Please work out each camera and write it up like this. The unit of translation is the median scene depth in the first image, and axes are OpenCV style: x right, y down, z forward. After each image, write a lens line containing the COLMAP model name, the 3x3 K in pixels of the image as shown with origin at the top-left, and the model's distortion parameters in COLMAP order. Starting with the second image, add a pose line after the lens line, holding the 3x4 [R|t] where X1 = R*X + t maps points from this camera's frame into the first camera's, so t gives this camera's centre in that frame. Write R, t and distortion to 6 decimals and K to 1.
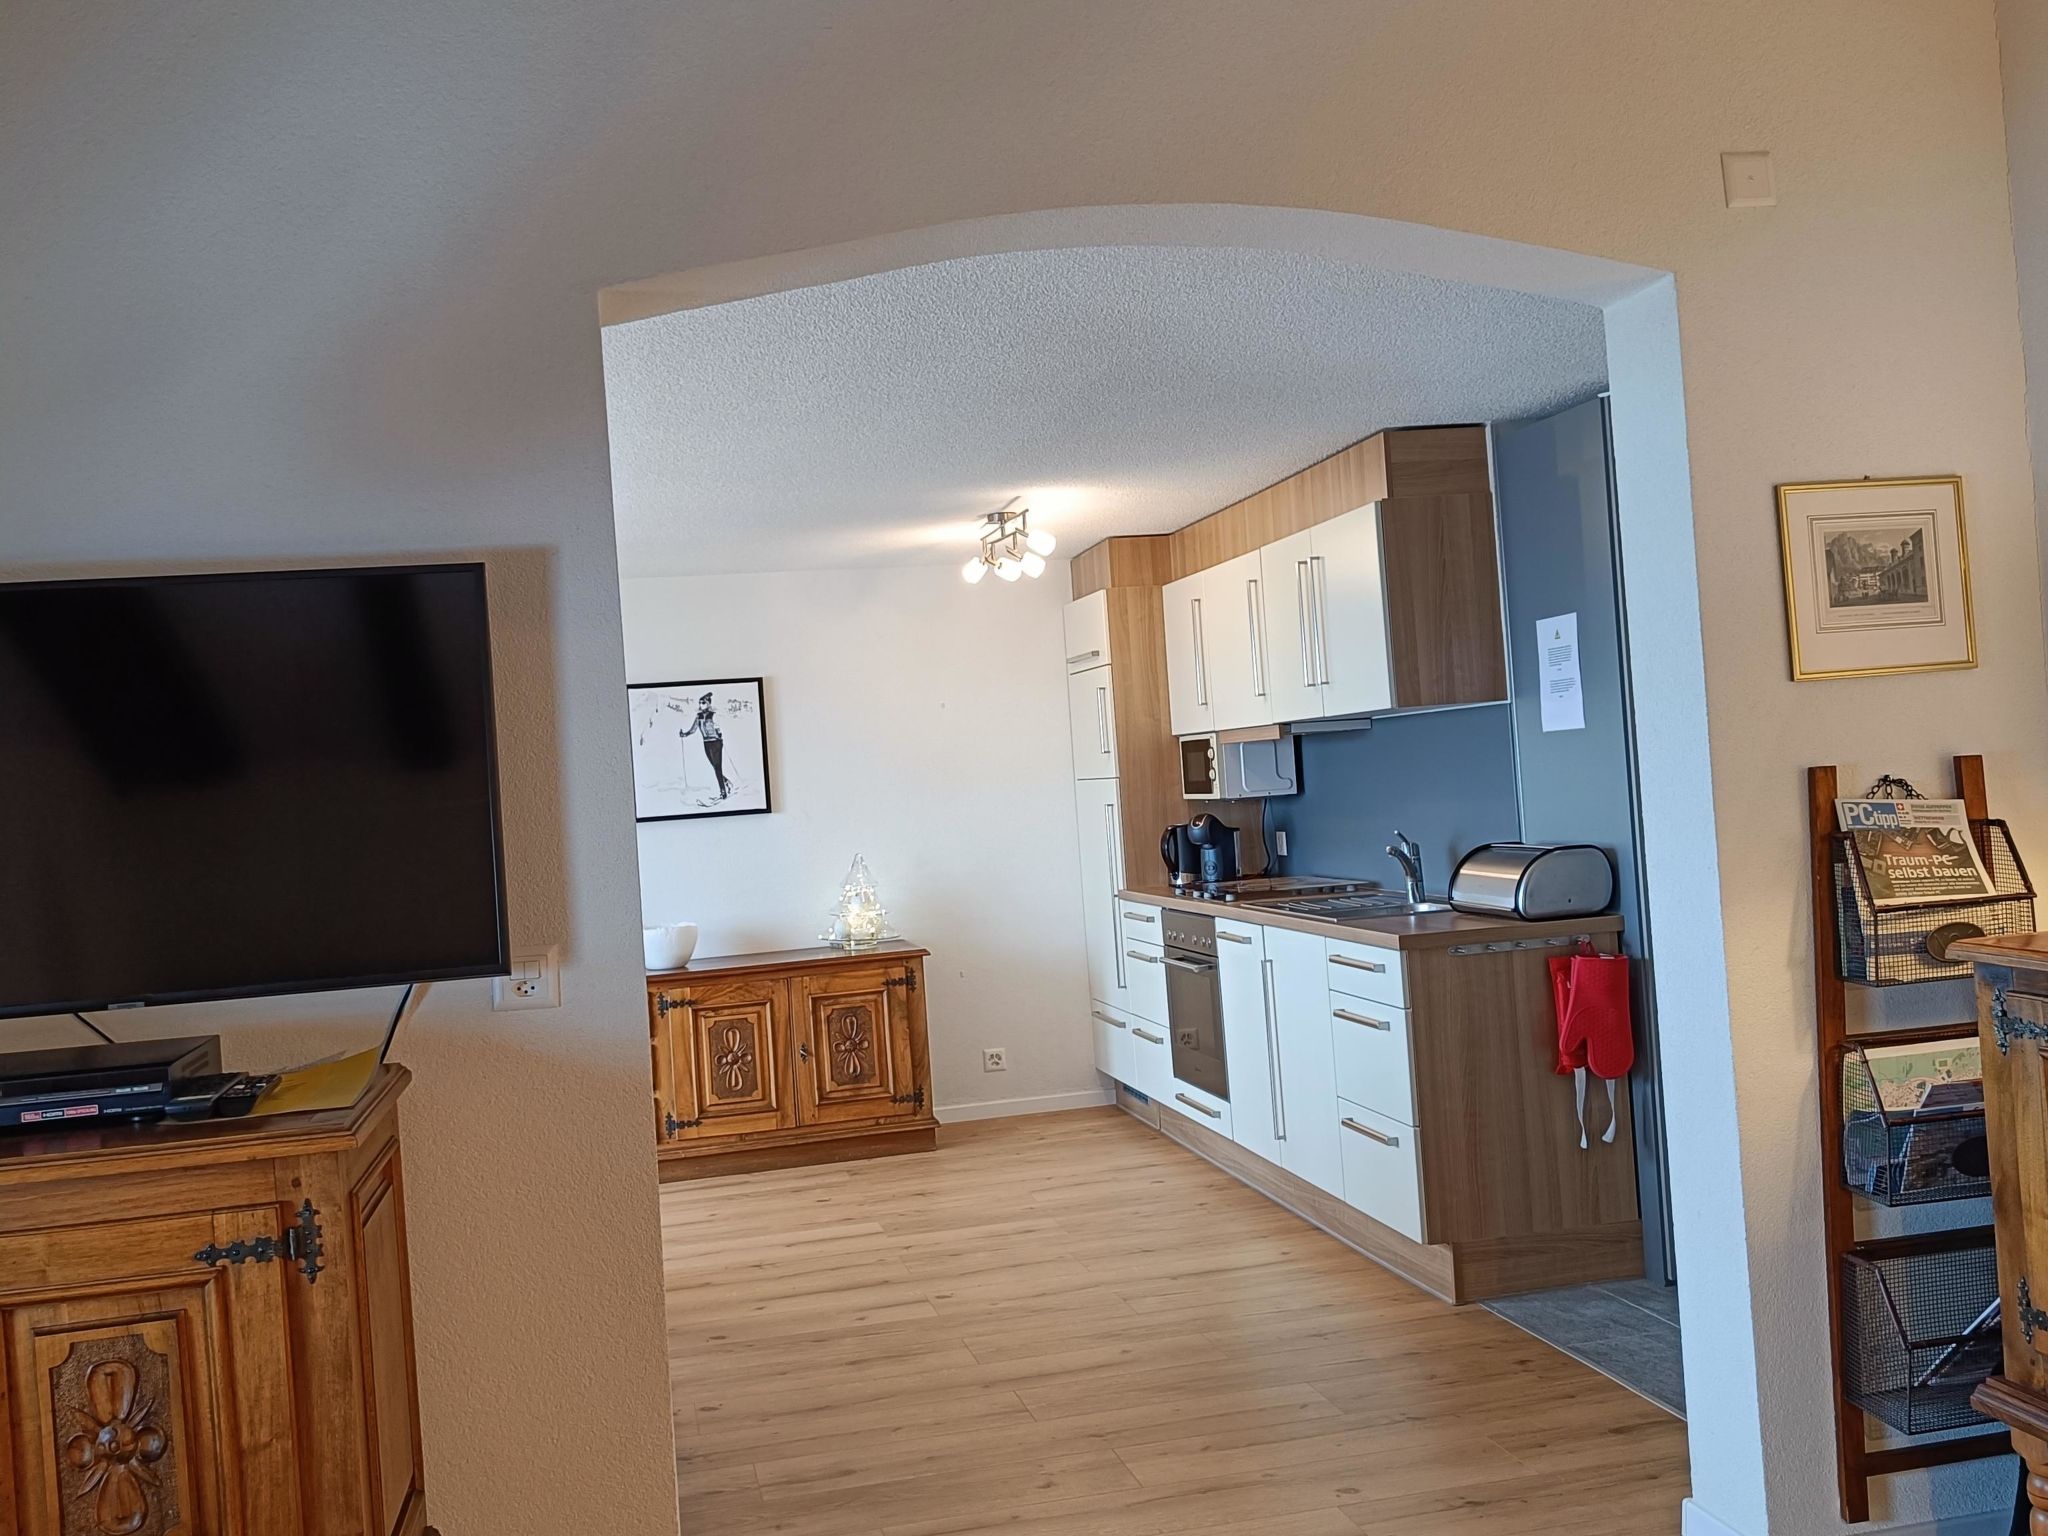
lens RADIAL K [[2041.0, 0, 1073.8], [0, 2041.0, 769.1], [0, 0, 1]] dist [0.157100, -0.423171]
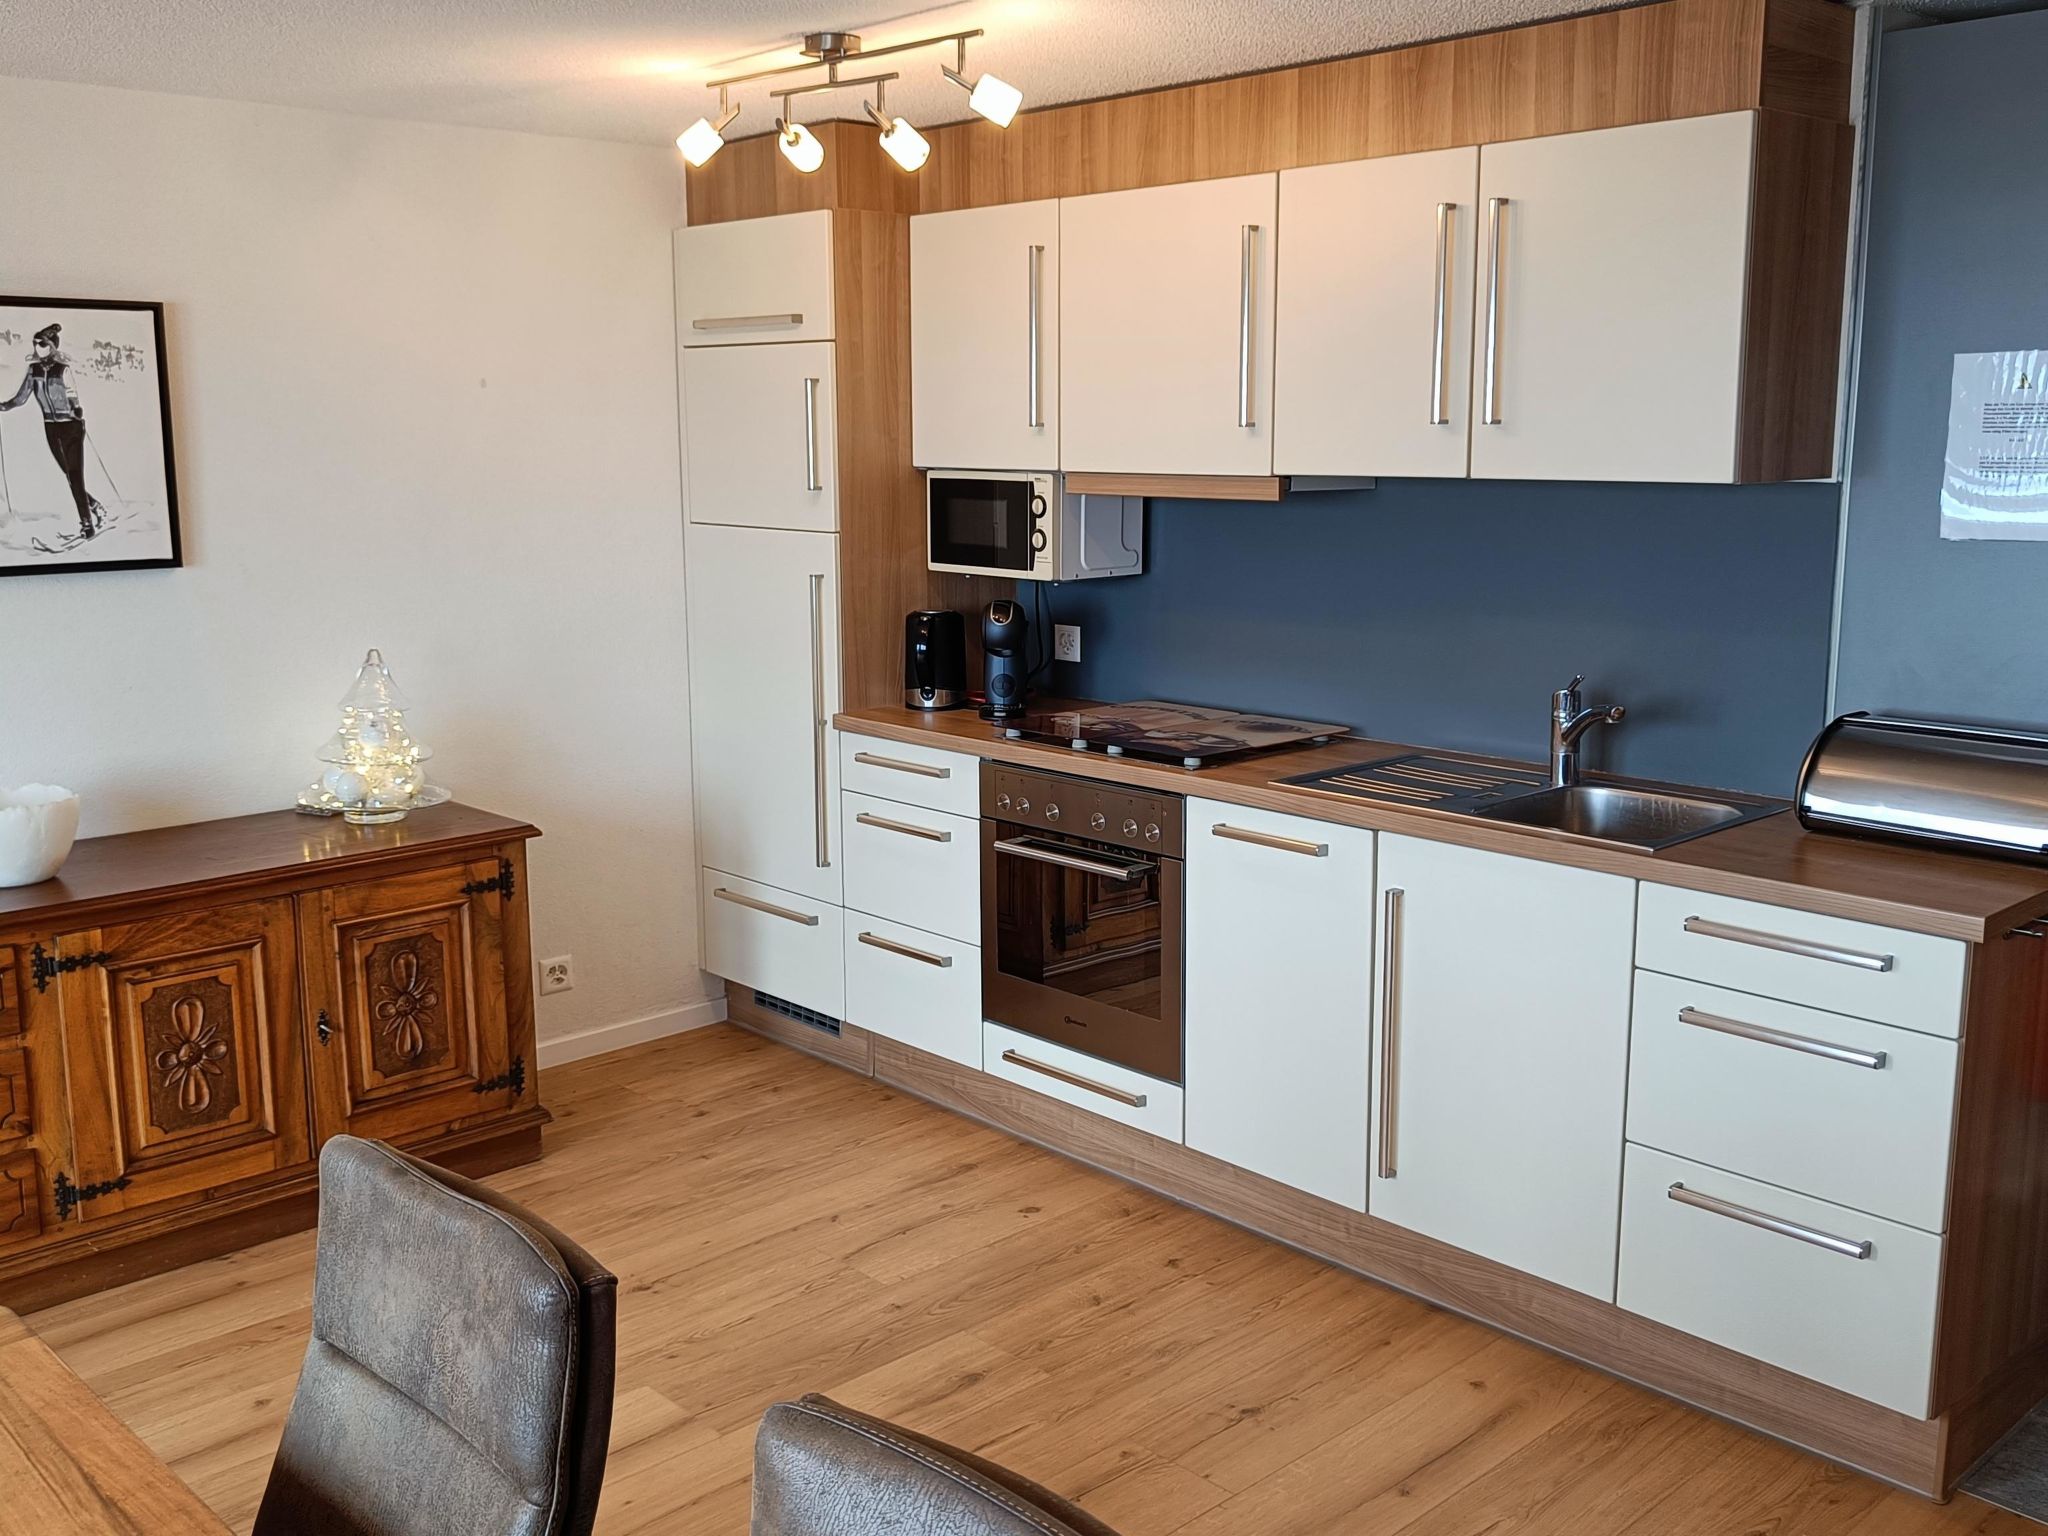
lens RADIAL K [[1897.9, 0, 1024.0], [0, 1897.9, 768.0], [0, 0, 1]] dist [0.019980, -0.025614]
pose [[0.854385, -0.027385, 0.518918, -0.231794], [-0.059604, 0.986855, 0.150216, -0.015118], [-0.516210, -0.159272, 0.841522, 0.494399]]
